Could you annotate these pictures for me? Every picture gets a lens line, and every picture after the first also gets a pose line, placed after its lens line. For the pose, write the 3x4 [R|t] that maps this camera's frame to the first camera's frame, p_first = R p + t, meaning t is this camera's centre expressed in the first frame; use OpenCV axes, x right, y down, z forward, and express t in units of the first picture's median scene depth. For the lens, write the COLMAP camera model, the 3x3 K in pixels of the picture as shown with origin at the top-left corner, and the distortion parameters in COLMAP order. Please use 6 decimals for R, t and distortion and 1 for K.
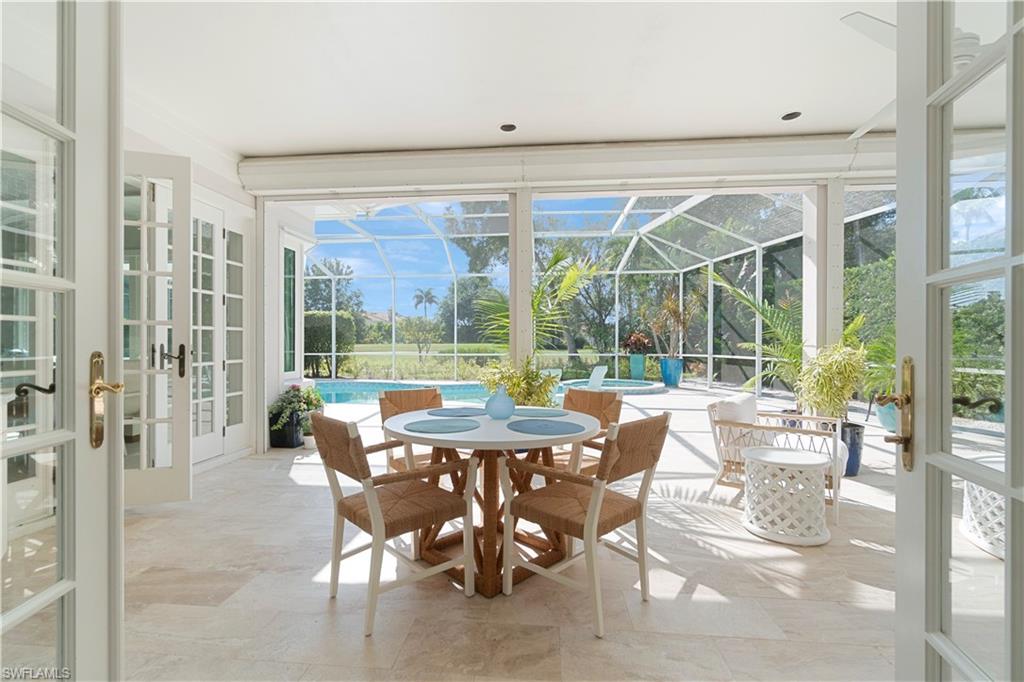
lens RADIAL K [[447.3, 0, 506.6], [0, 447.3, 342.7], [0, 0, 1]] dist [-0.001013, -0.000010]
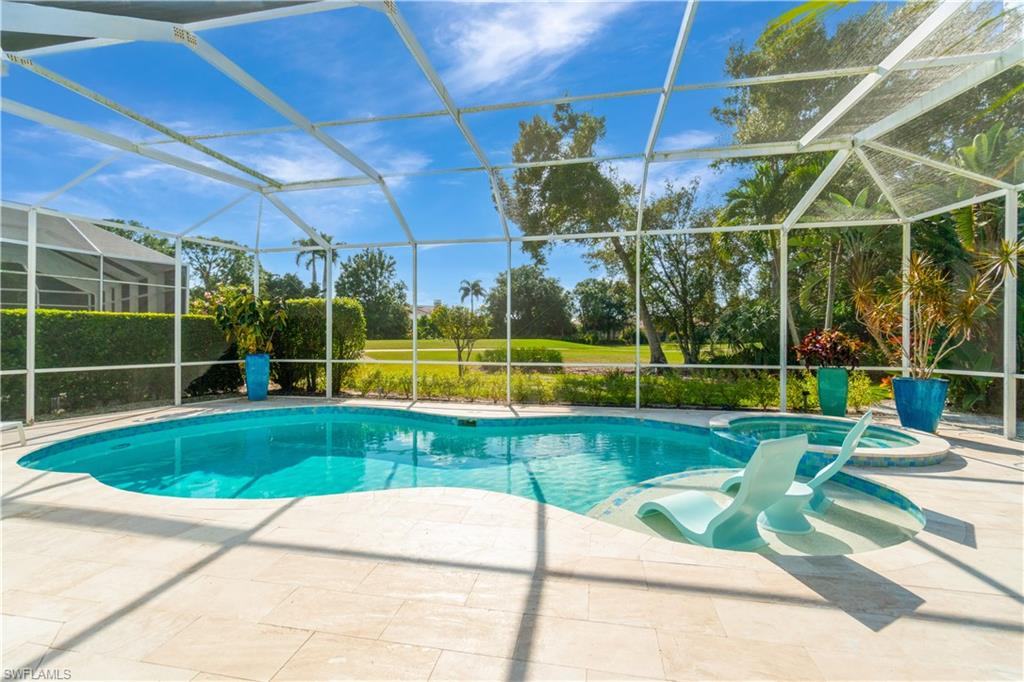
lens RADIAL K [[447.5, 0, 507.0], [0, 447.5, 350.4], [0, 0, 1]] dist [-0.002072, 0.000054]
pose [[0.994466, 0.006359, -0.104865, -0.048941], [-0.003278, 0.999559, 0.029519, -0.010629], [0.105007, -0.029011, 0.994048, 0.342029]]
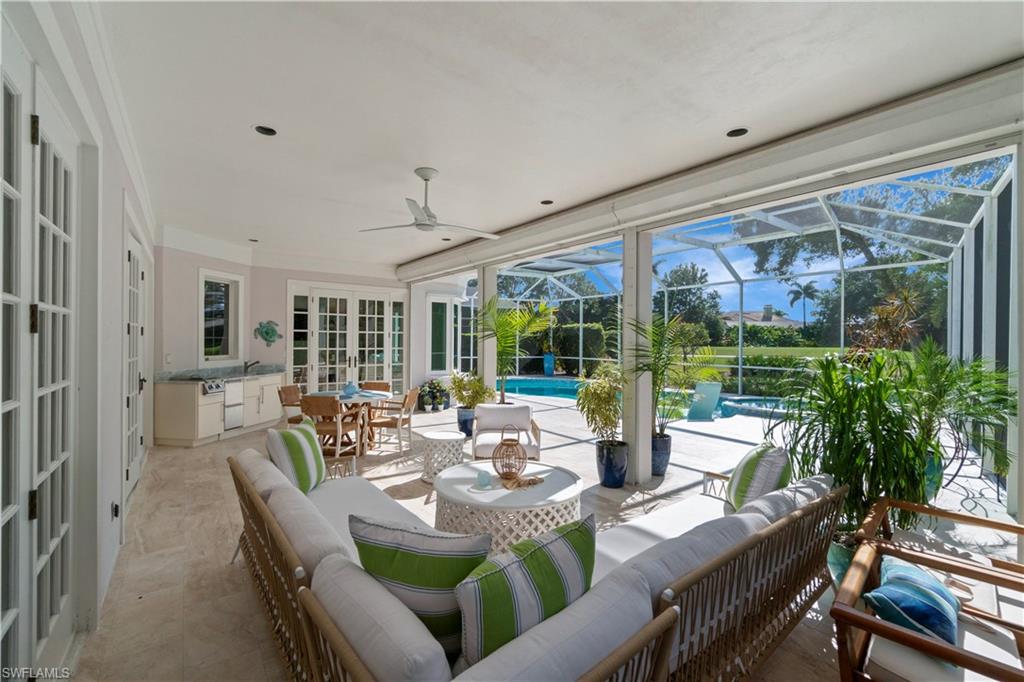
lens RADIAL K [[447.3, 0, 506.6], [0, 447.3, 342.7], [0, 0, 1]] dist [-0.001013, -0.000010]
pose [[0.666100, 0.007112, -0.745829, 0.403082], [-0.007025, 0.999970, 0.003261, -0.020317], [0.745829, 0.003067, 0.666130, -0.004443]]
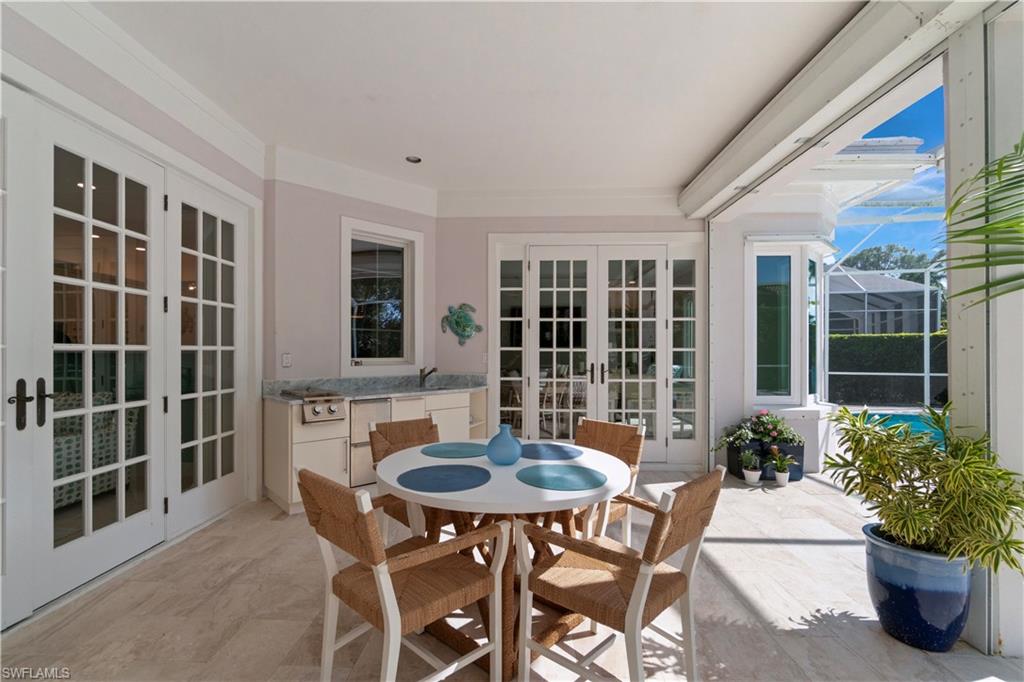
lens RADIAL K [[447.5, 0, 507.0], [0, 447.5, 350.4], [0, 0, 1]] dist [-0.002072, 0.000054]
pose [[0.062620, -0.007446, -0.998010, 0.140088], [-0.001542, 0.999970, -0.007558, -0.005150], [0.998036, 0.002012, 0.062607, 0.156727]]
